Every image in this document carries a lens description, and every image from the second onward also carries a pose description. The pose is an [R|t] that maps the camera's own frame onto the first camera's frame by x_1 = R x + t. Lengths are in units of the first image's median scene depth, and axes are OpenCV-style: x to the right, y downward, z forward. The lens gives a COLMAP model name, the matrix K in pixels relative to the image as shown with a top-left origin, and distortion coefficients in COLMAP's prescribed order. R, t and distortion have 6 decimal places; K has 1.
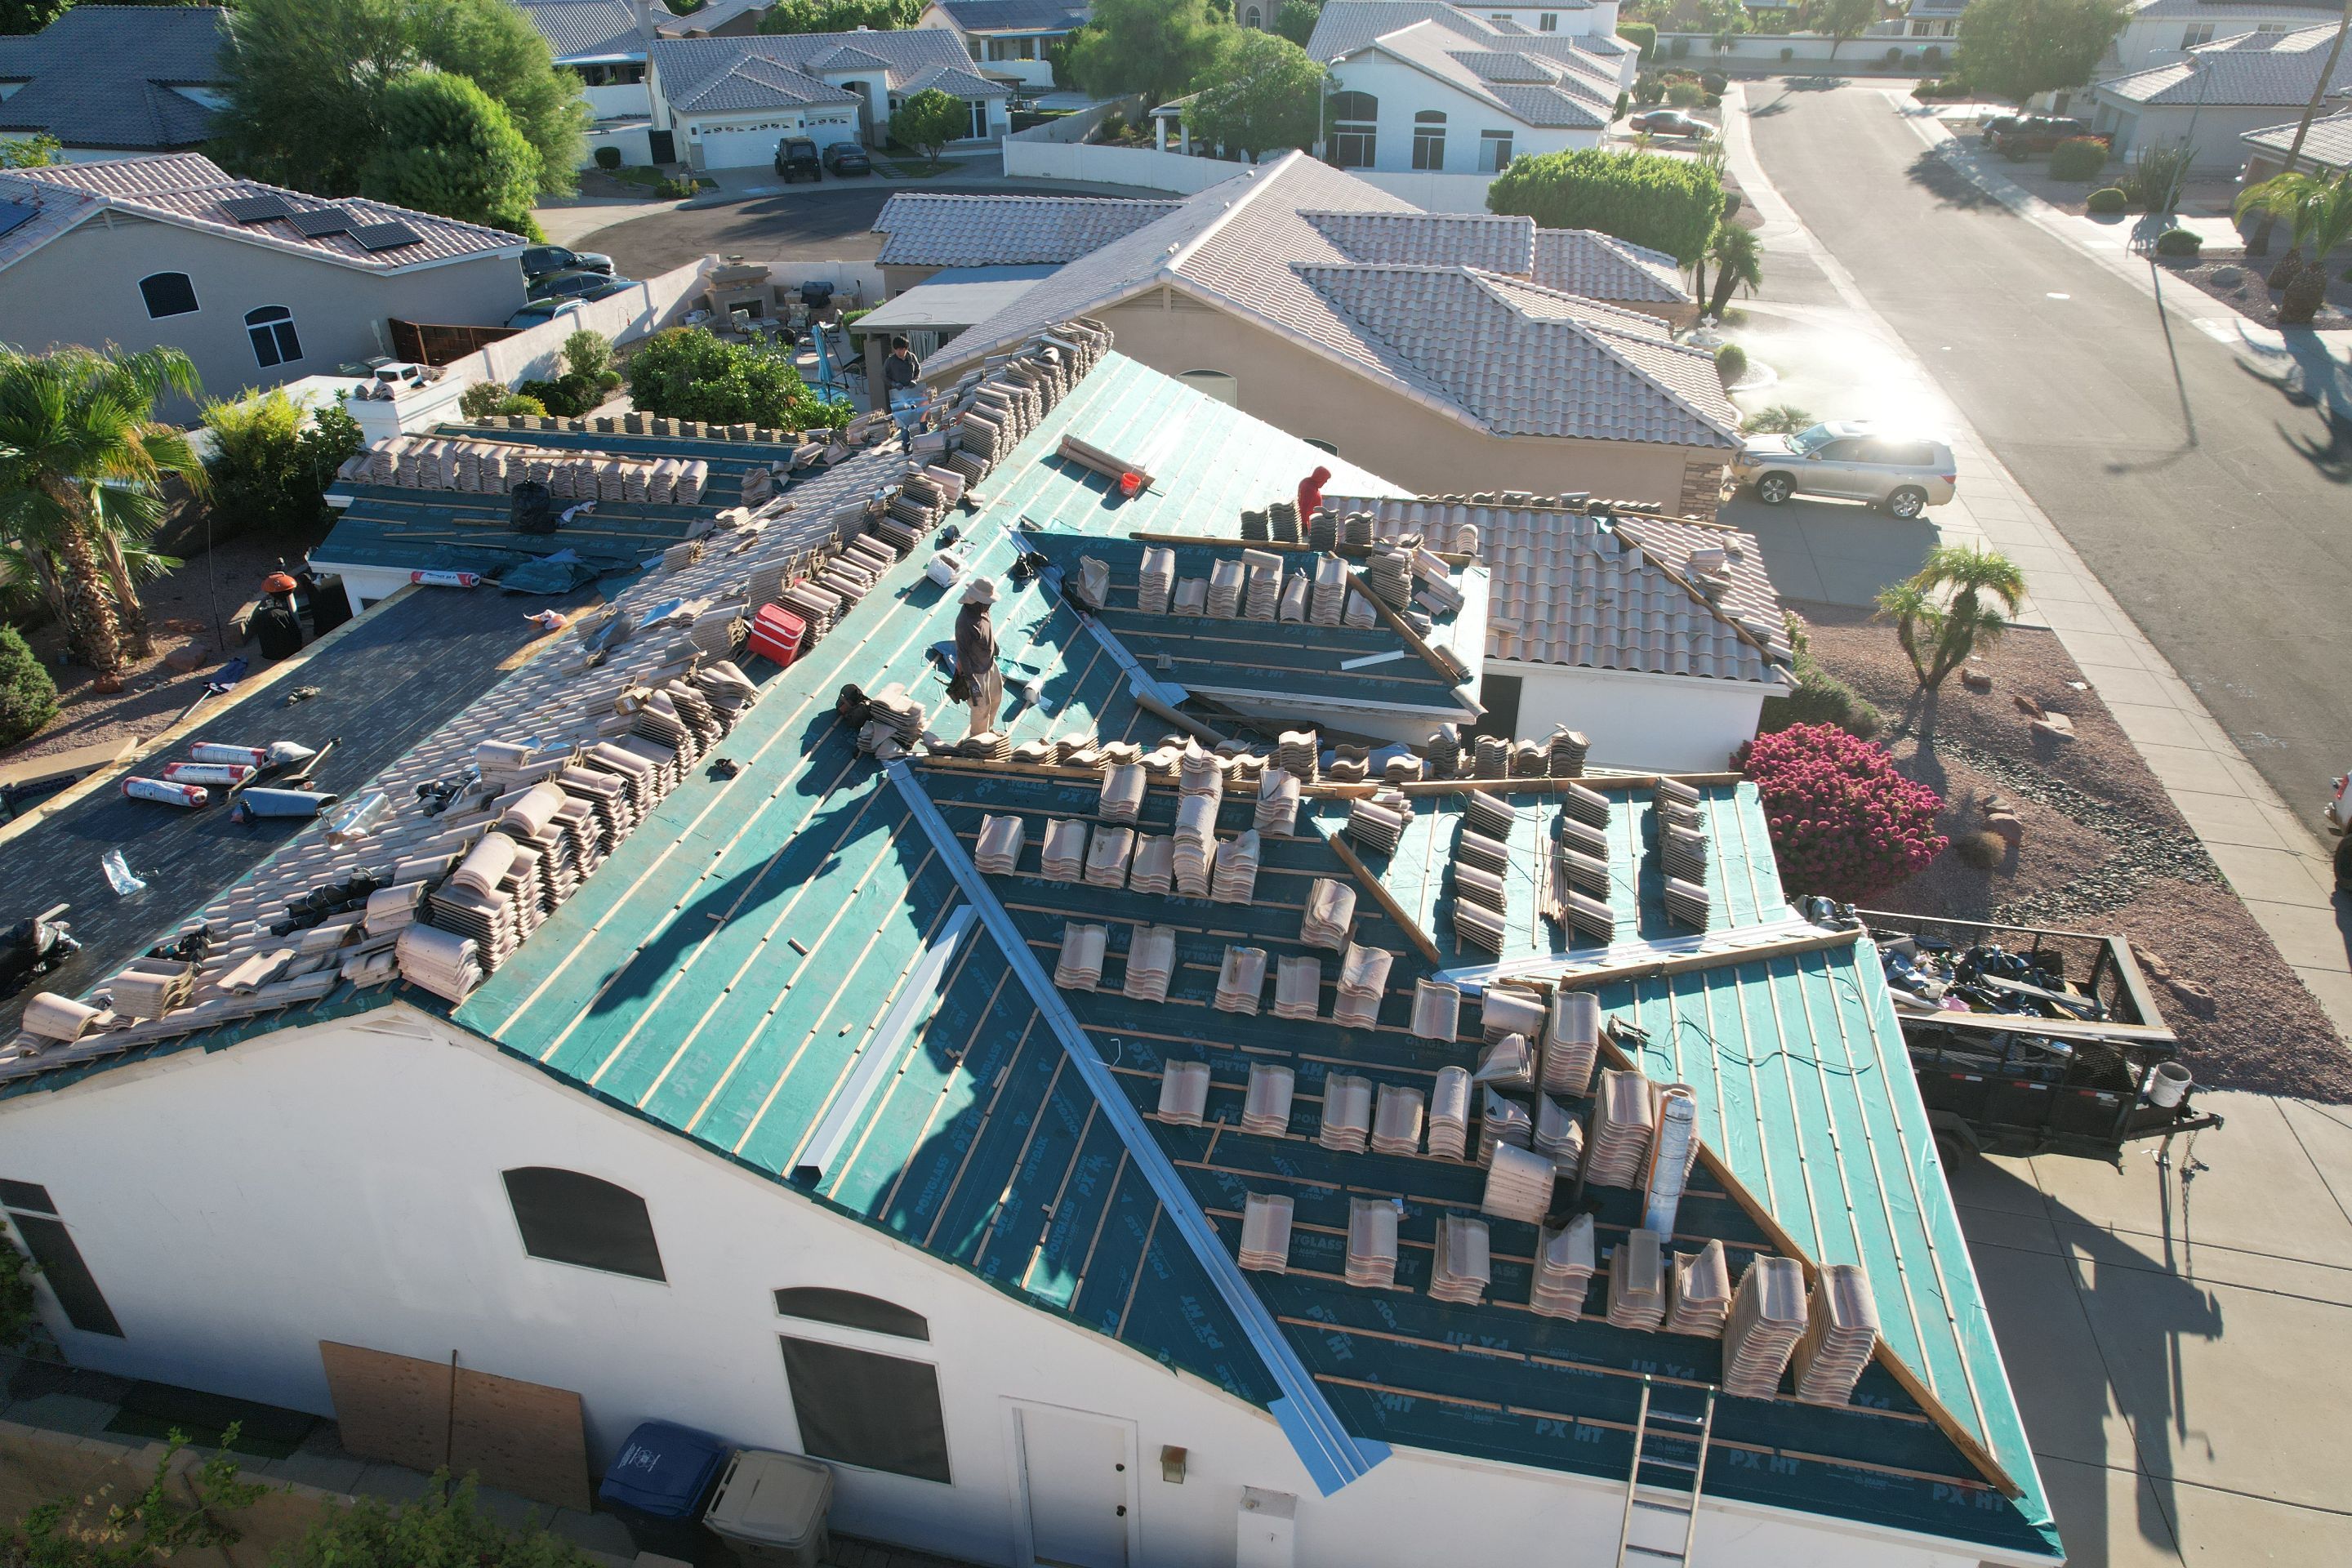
lens RADIAL K [[1501.4, 0, 1167.8], [0, 1501.4, 798.5], [0, 0, 1]] dist [-0.087159, 0.084860]
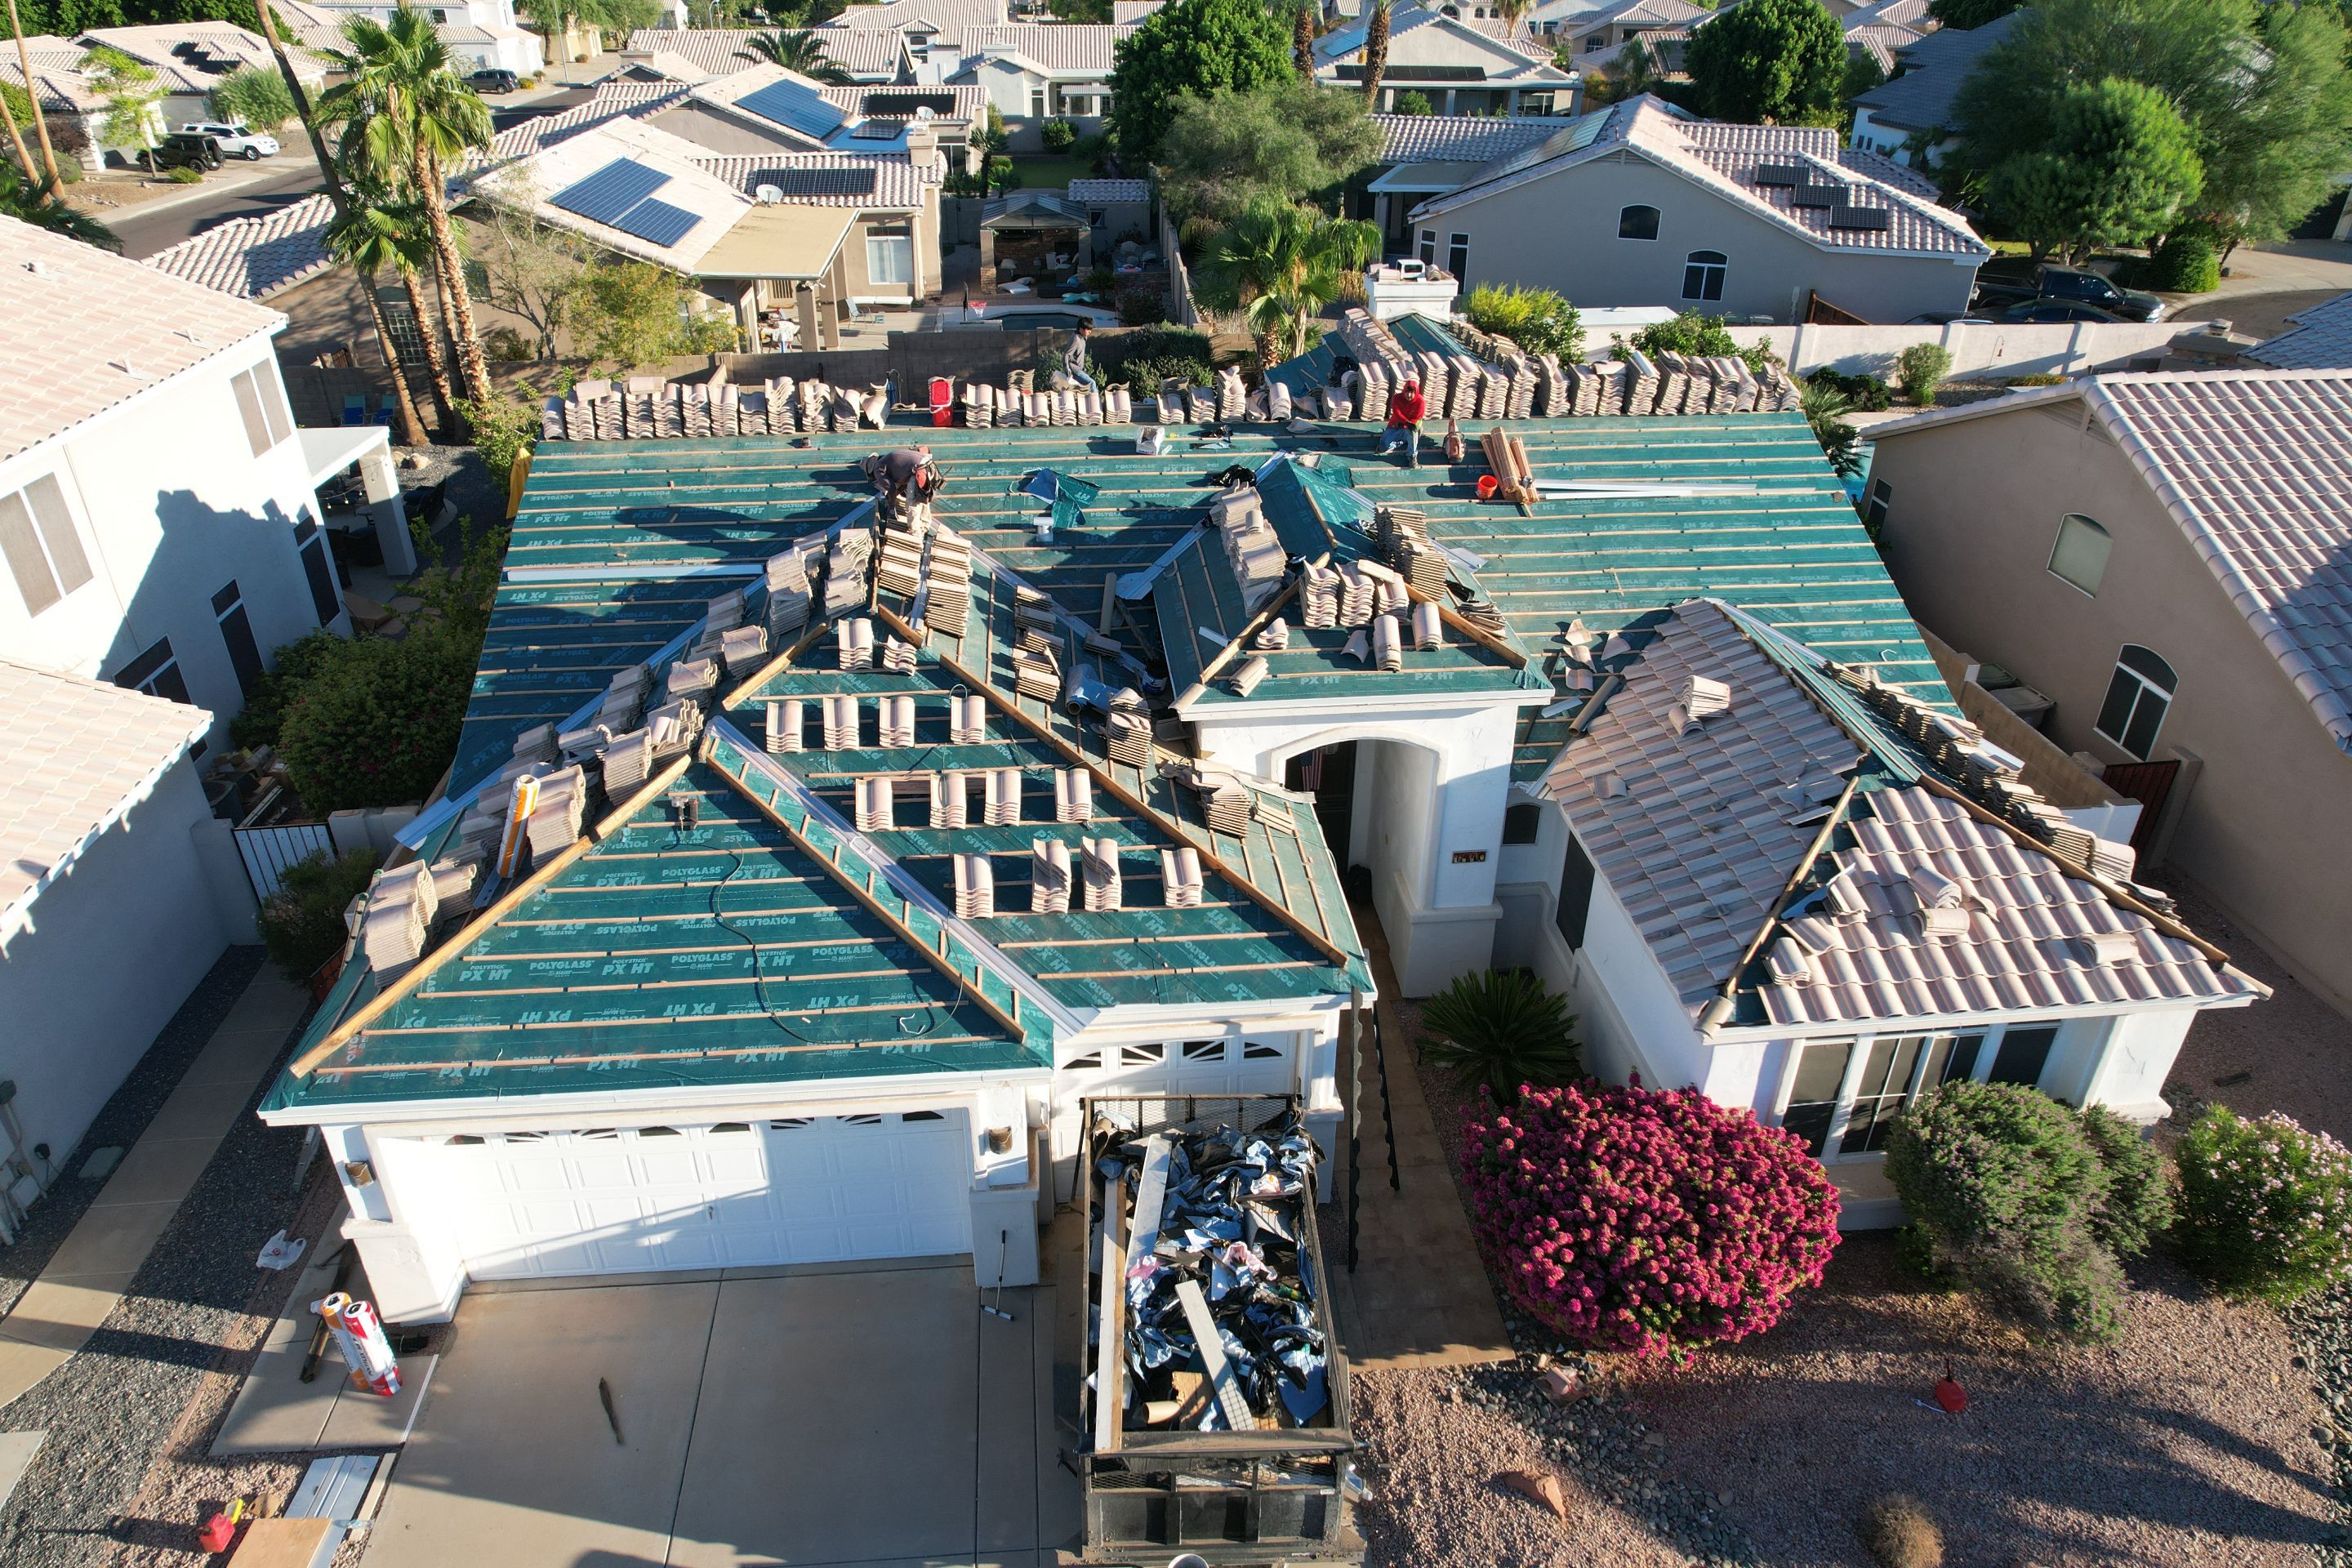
lens RADIAL K [[1501.4, 0, 1167.8], [0, 1501.4, 798.5], [0, 0, 1]] dist [-0.087159, 0.084860]
pose [[0.304498, 0.485398, -0.819555, 0.696777], [-0.491375, 0.817135, 0.301399, -0.202228], [0.815985, 0.310934, 0.487329, 0.358493]]
